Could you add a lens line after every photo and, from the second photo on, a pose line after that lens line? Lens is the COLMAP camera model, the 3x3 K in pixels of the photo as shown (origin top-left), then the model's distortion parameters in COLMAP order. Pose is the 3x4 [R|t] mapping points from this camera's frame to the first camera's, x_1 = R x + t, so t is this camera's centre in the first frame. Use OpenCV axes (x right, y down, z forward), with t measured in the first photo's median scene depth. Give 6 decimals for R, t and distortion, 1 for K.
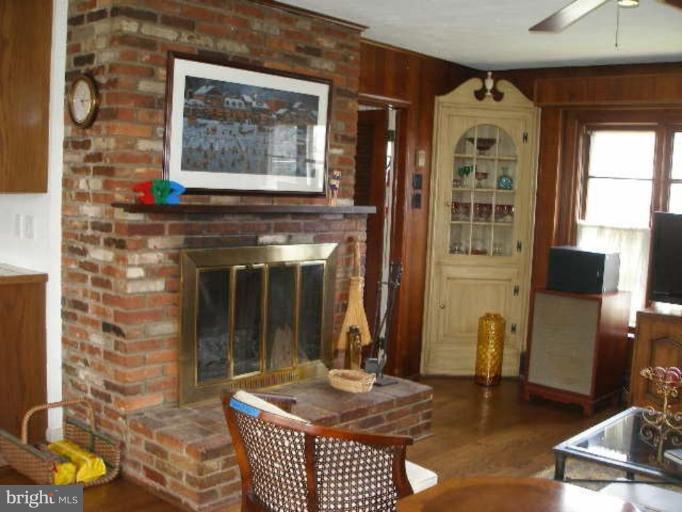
lens RADIAL K [[770.0, 0, 353.0], [0, 770.0, 258.1], [0, 0, 1]] dist [-0.165283, 0.029664]
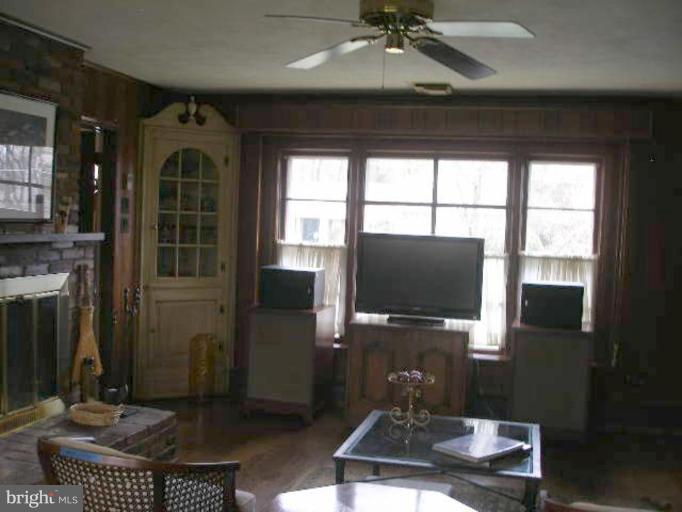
lens RADIAL K [[770.0, 0, 353.0], [0, 770.0, 258.1], [0, 0, 1]] dist [-0.165283, 0.029664]
pose [[0.882348, -0.032122, 0.469500, -0.124576], [0.041658, 0.999083, -0.009935, -0.011009], [-0.468750, 0.028324, 0.882877, 0.008893]]
